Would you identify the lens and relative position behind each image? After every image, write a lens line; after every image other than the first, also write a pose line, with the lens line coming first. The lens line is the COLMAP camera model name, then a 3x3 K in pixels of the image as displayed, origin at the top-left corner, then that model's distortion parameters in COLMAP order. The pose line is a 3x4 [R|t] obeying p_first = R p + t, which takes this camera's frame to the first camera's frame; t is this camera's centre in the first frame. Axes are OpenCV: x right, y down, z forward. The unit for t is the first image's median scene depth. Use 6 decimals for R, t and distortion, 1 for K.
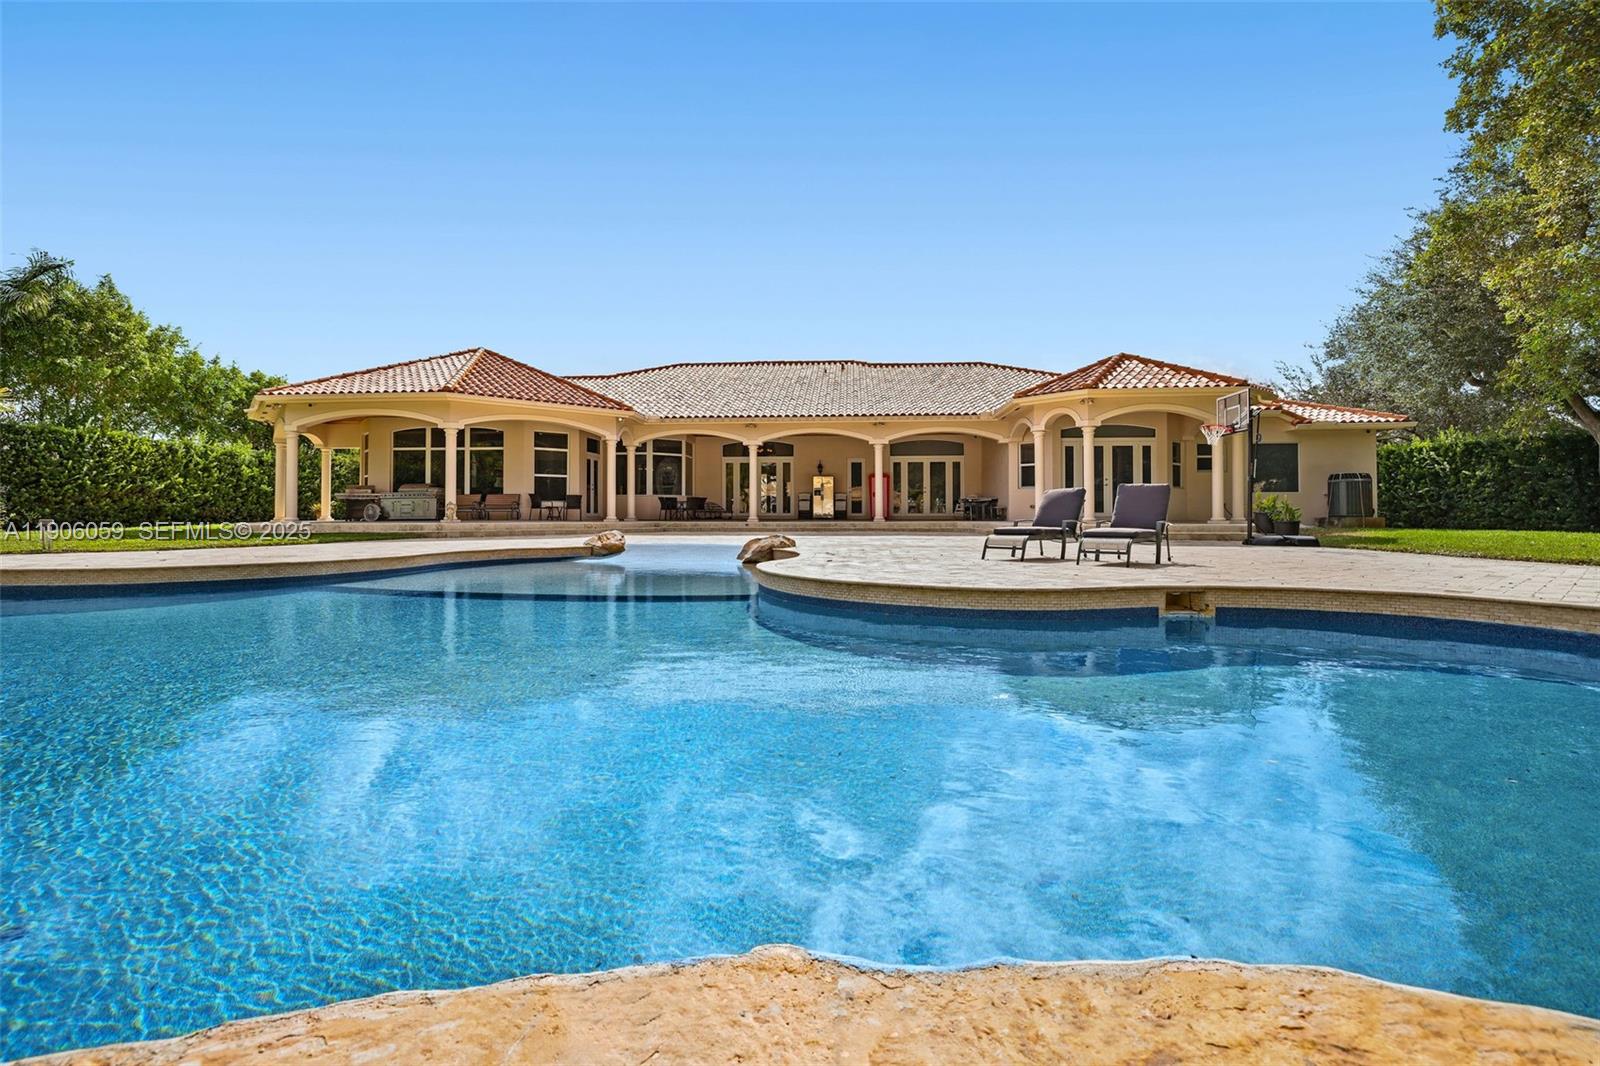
lens RADIAL K [[700.4, 0, 841.4], [0, 700.4, 505.7], [0, 0, 1]] dist [-0.003896, 0.000936]
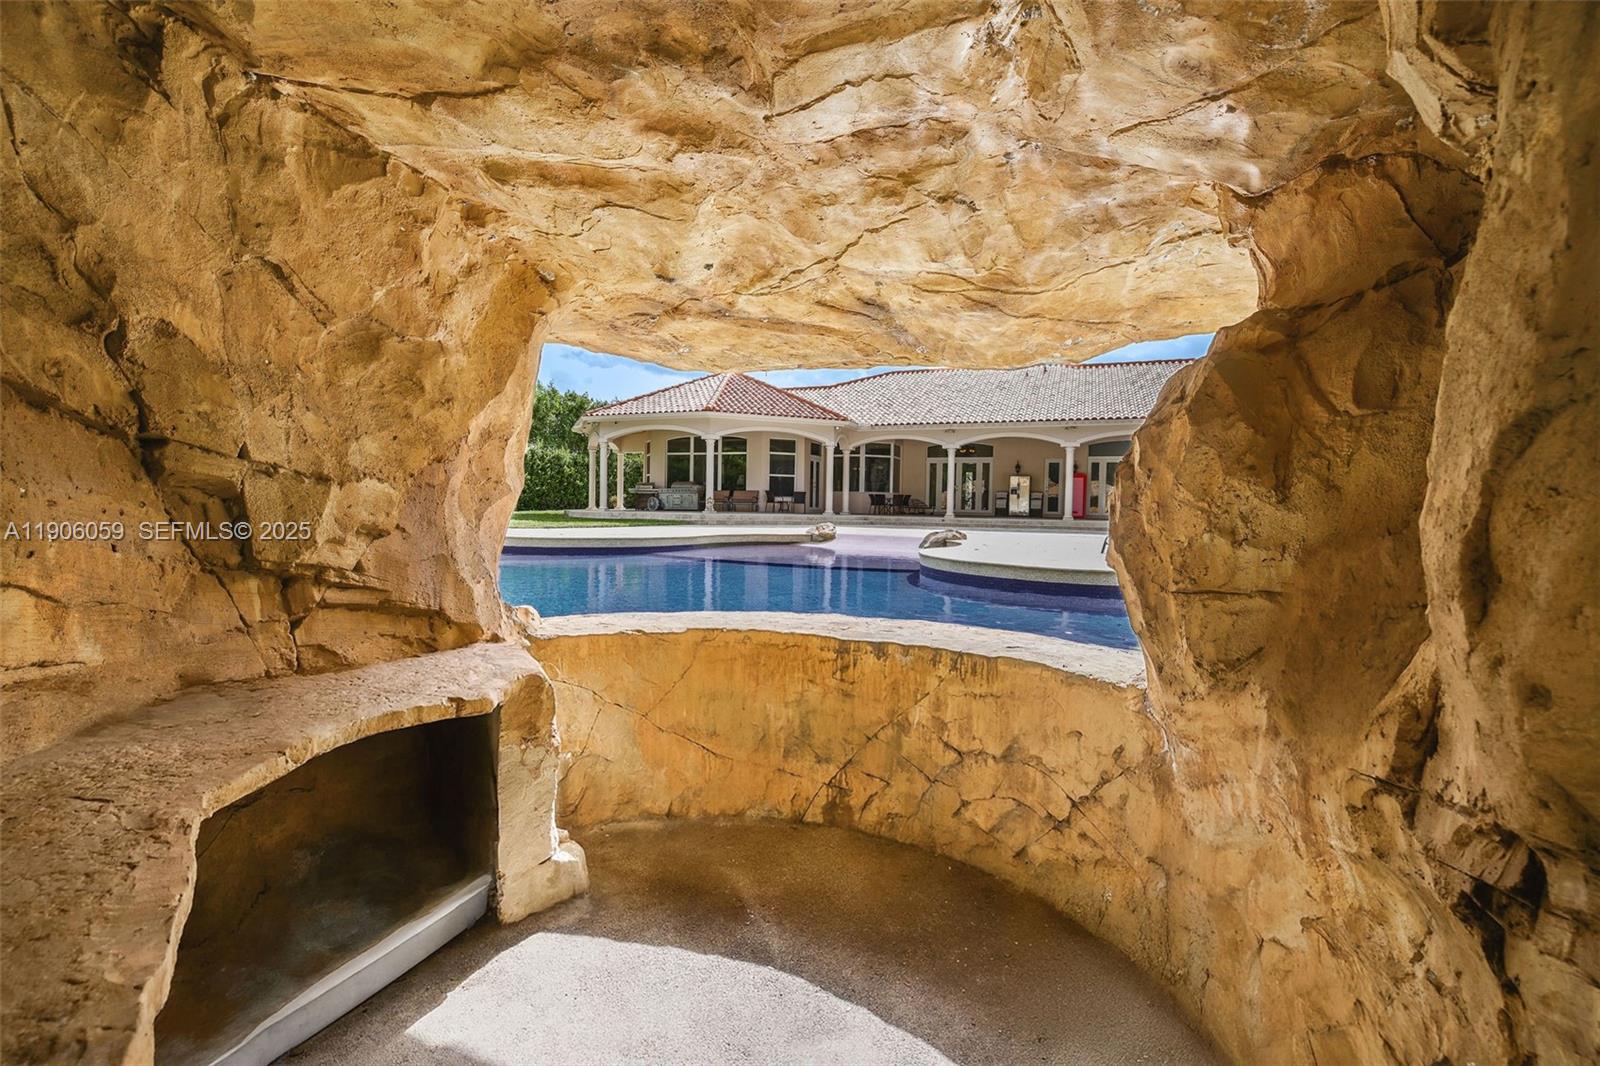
lens RADIAL K [[700.4, 0, 830.2], [0, 700.4, 514.4], [0, 0, 1]] dist [-0.003896, 0.000936]
pose [[0.948383, 0.021279, -0.316412, 0.046124], [-0.014669, 0.999622, 0.023259, -0.005100], [0.316787, -0.017417, 0.948337, -0.117990]]
